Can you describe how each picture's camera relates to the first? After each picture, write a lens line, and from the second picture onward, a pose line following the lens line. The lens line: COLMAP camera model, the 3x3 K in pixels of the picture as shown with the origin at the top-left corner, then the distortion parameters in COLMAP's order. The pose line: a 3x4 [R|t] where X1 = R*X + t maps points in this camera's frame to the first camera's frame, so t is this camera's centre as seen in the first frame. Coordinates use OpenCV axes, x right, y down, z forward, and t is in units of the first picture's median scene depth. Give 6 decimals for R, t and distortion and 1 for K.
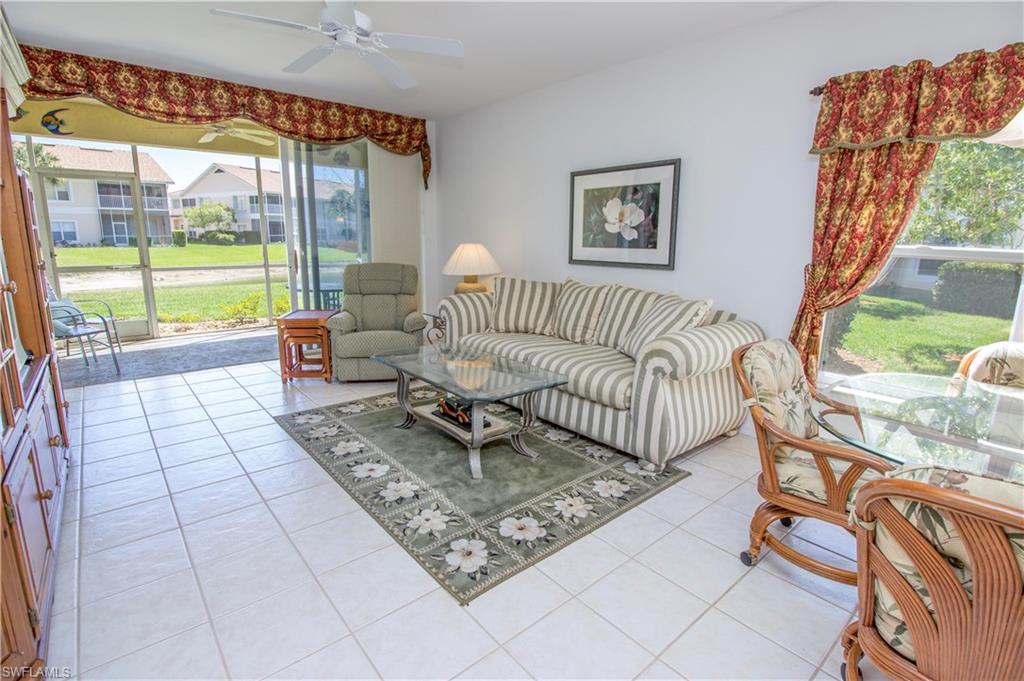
lens RADIAL K [[485.6, 0, 509.5], [0, 485.6, 332.9], [0, 0, 1]] dist [0.000781, -0.006505]
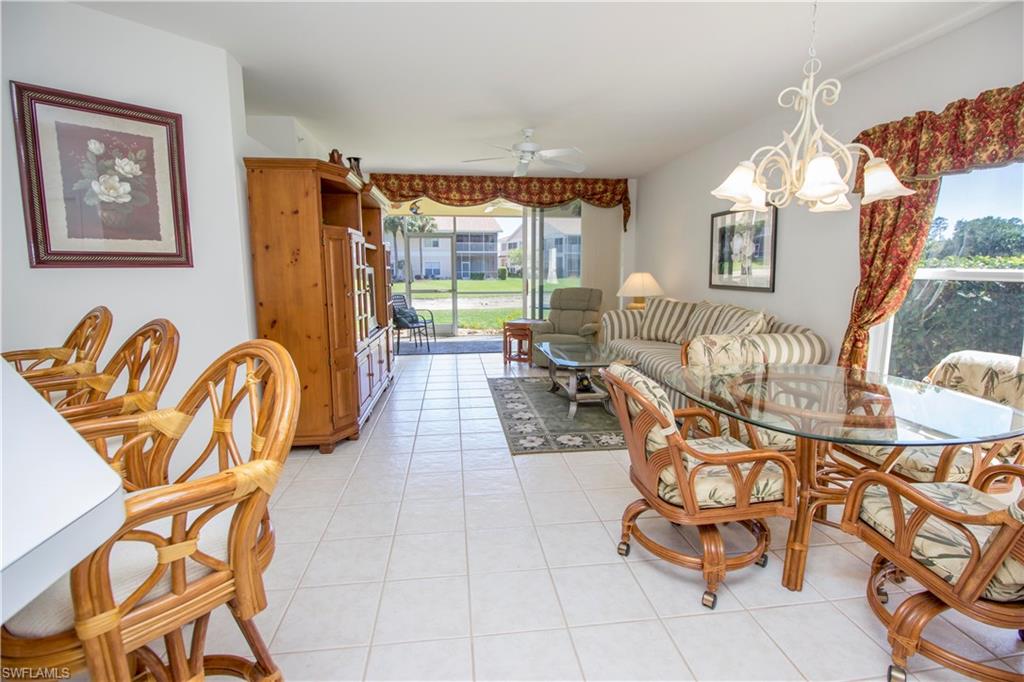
lens RADIAL K [[485.6, 0, 517.8], [0, 485.6, 341.8], [0, 0, 1]] dist [0.000781, -0.006505]
pose [[0.835497, 0.063525, -0.545810, 0.424163], [-0.089999, 0.995702, -0.021880, 0.065288], [0.542074, 0.067403, 0.837623, -0.290179]]
